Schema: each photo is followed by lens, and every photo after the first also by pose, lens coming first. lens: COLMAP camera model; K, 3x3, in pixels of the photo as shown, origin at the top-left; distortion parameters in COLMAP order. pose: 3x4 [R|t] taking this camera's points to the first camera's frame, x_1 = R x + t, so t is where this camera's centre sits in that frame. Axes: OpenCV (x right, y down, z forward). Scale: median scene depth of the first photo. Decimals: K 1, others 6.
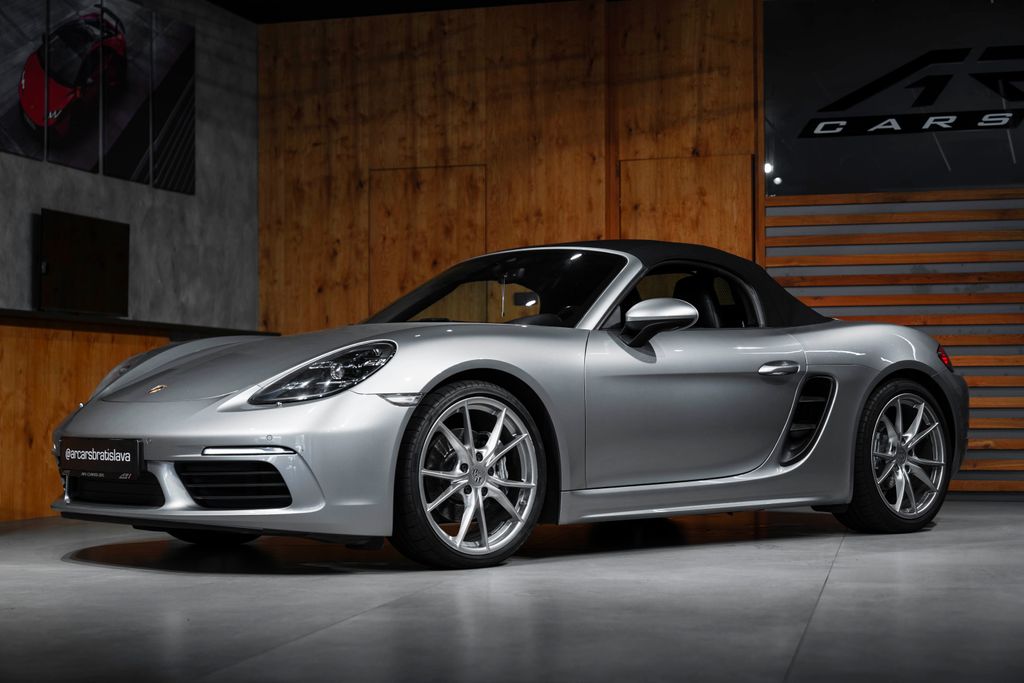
lens RADIAL K [[1813.6, 0, 519.4], [0, 1813.6, 341.7], [0, 0, 1]] dist [-0.006816, 0.000000]
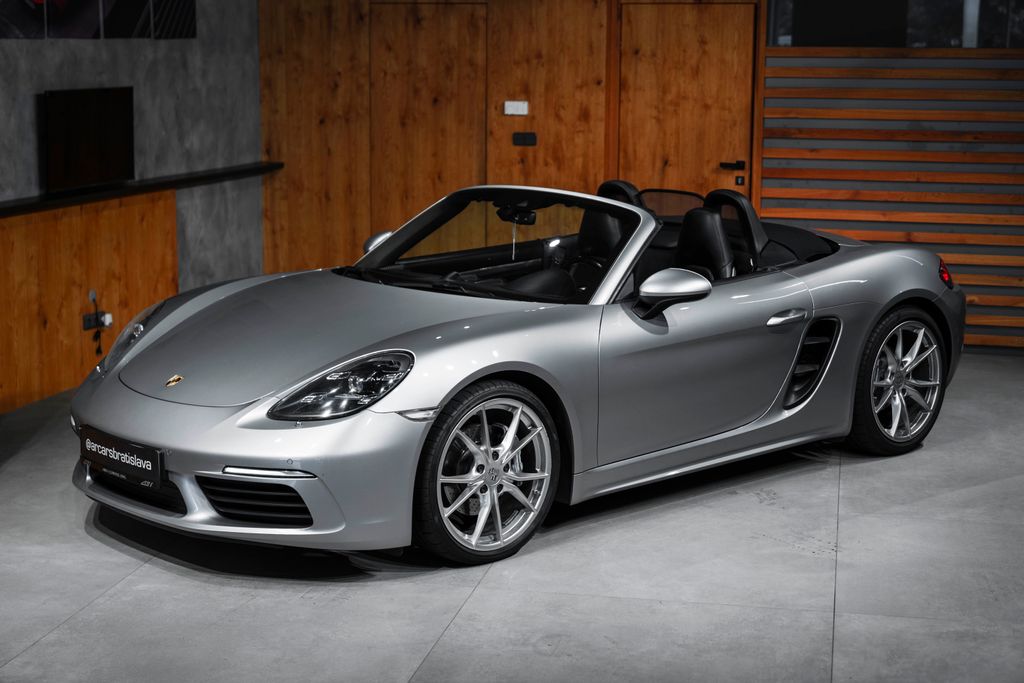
lens RADIAL K [[1694.8, 0, 507.0], [0, 1694.8, 345.7], [0, 0, 1]] dist [0.009285, 0.000000]
pose [[0.999919, 0.009642, 0.008262, -0.013718], [-0.011150, 0.978063, 0.208011, -0.110586], [-0.006075, -0.208086, 0.978092, 0.049136]]
